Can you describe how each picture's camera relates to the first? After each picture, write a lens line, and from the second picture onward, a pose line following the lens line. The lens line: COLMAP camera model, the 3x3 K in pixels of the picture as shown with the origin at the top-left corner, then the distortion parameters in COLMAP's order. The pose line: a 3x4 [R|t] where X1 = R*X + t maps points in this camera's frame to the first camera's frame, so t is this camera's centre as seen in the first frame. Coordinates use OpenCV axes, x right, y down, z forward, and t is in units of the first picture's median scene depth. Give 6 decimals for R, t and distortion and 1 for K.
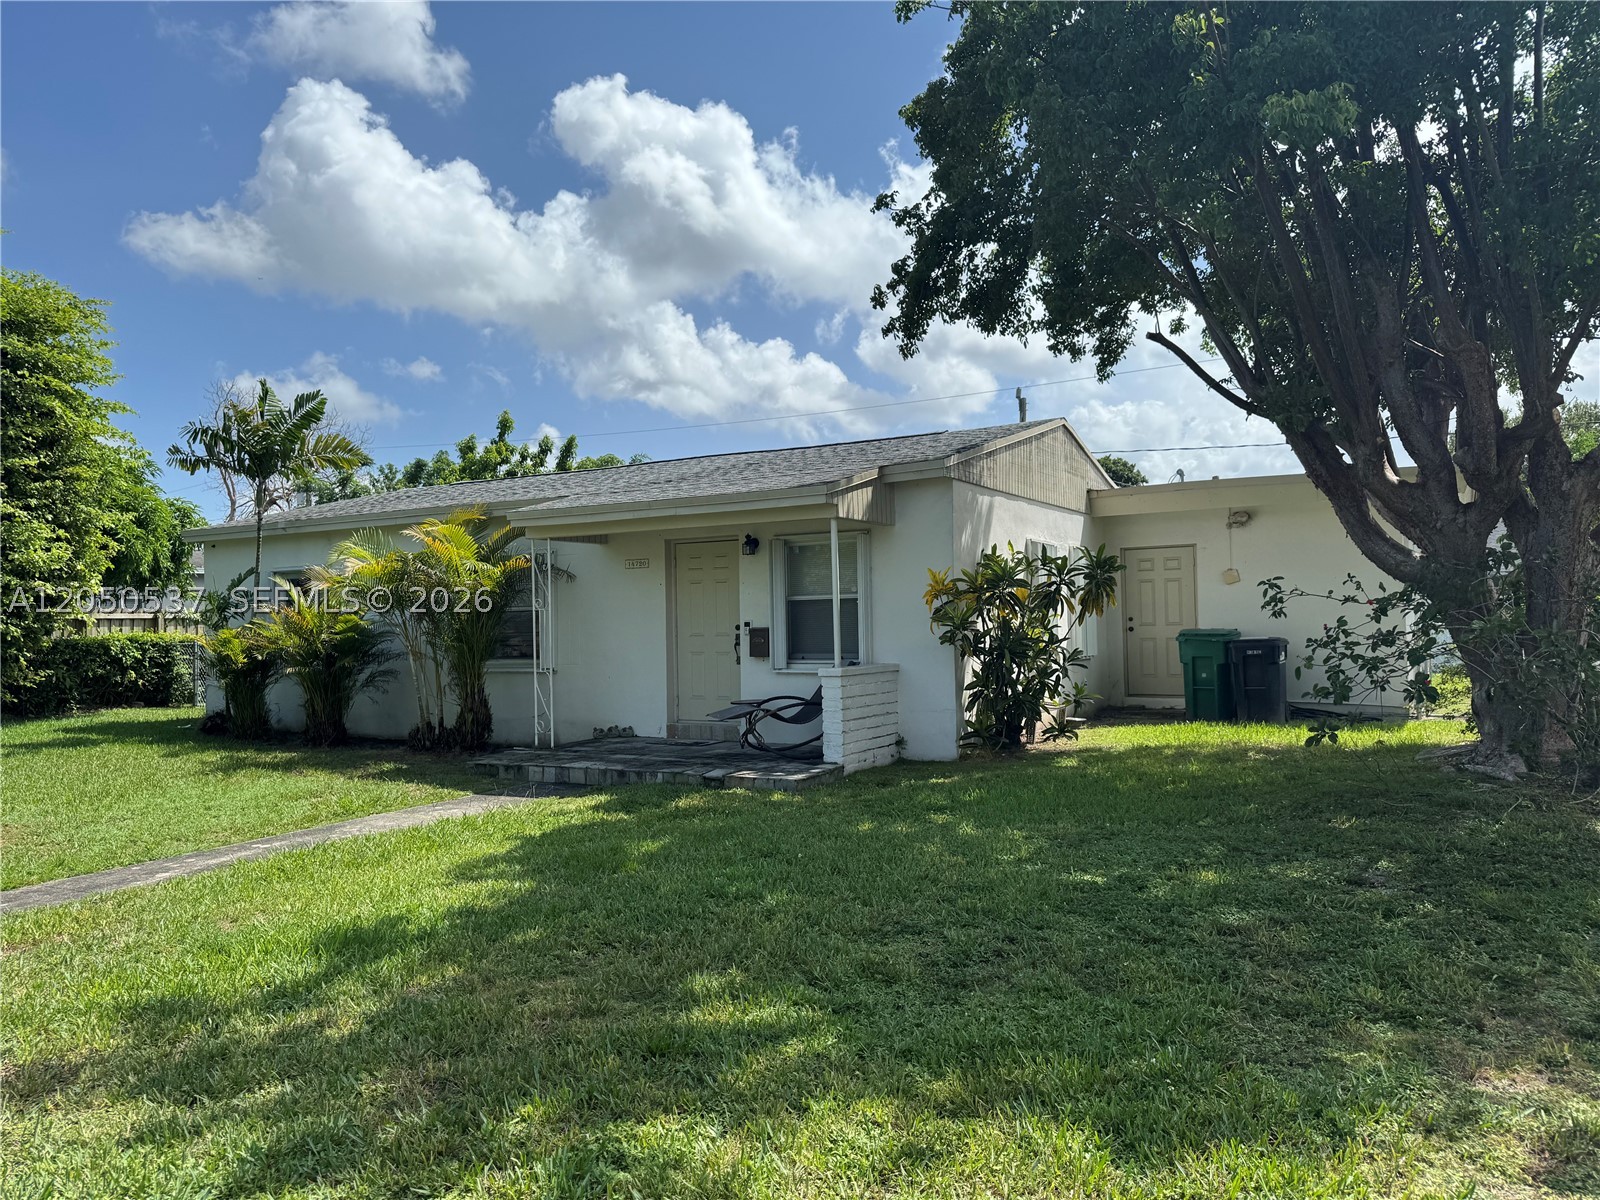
lens RADIAL K [[1125.3, 0, 800.0], [0, 1125.3, 600.0], [0, 0, 1]] dist [0.217959, -0.000314]
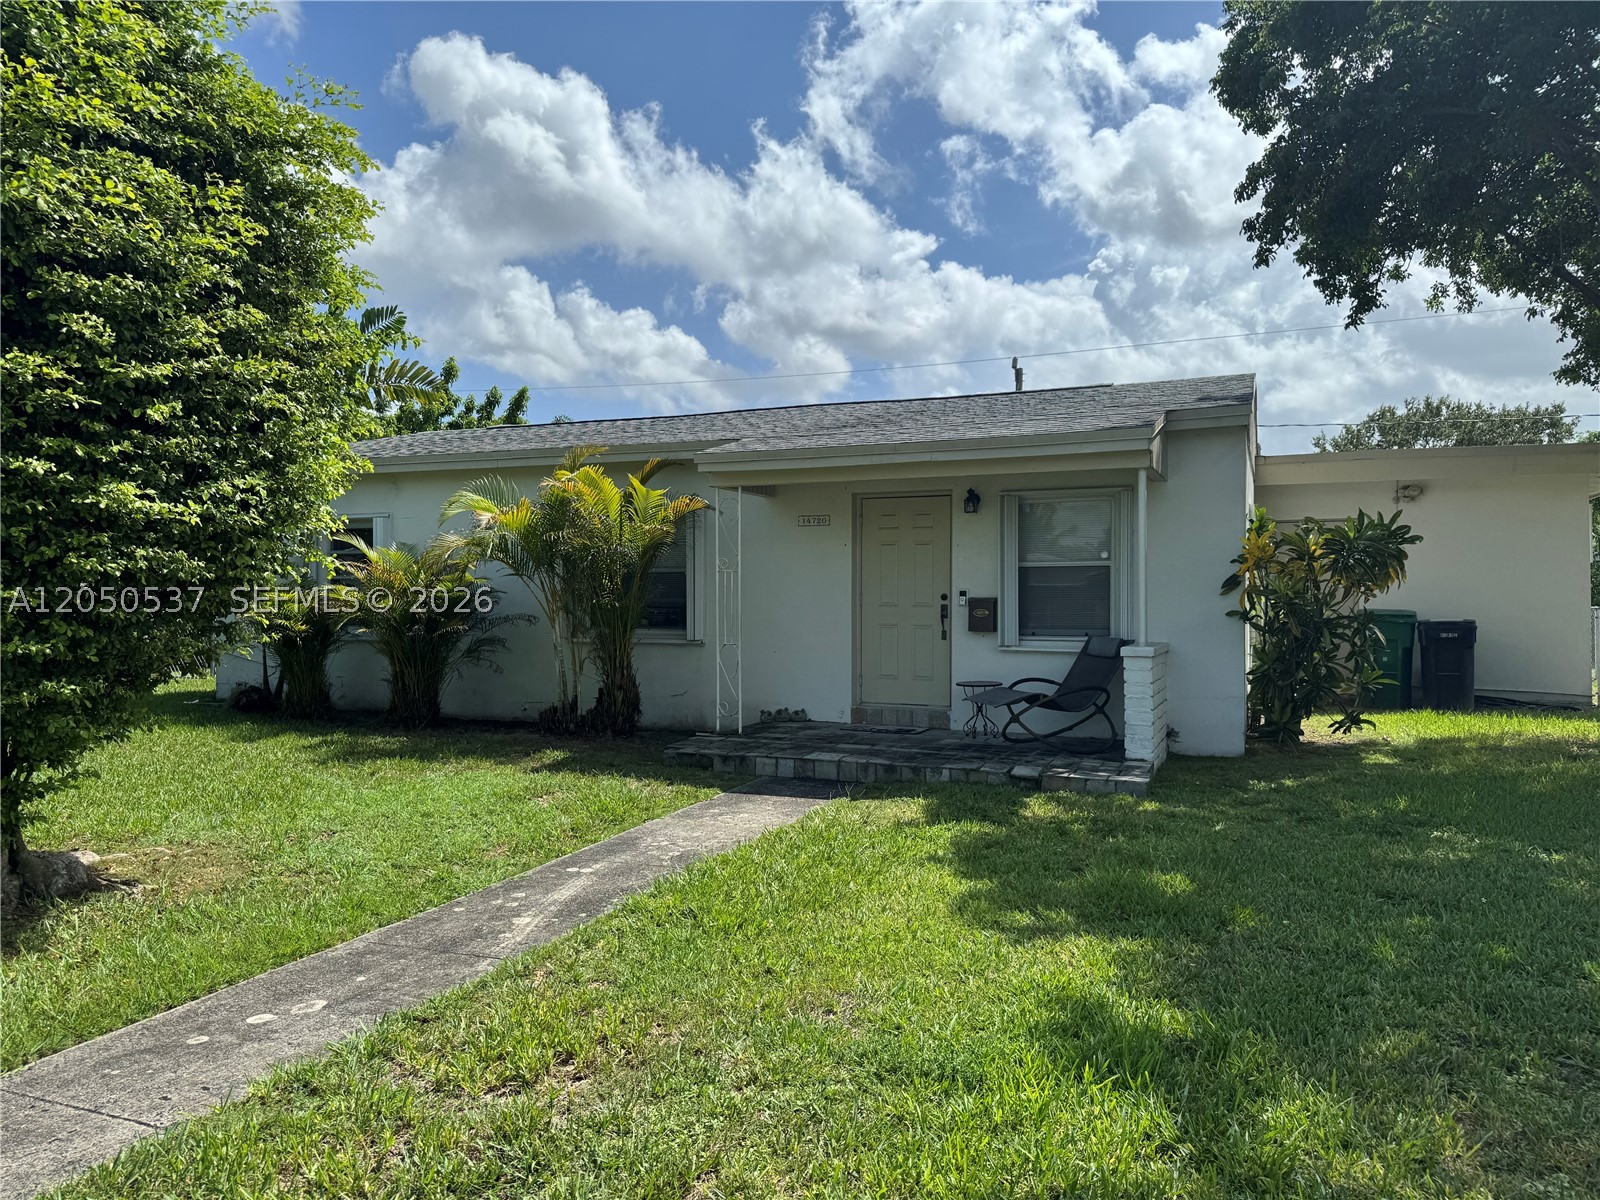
lens RADIAL K [[1131.8, 0, 798.8], [0, 1131.8, 563.6], [0, 0, 1]] dist [0.146551, -0.001189]
pose [[0.990811, 0.023041, 0.133275, -0.249268], [-0.021650, 0.999695, -0.011875, 0.010433], [-0.133508, 0.008881, 0.991008, 0.135935]]
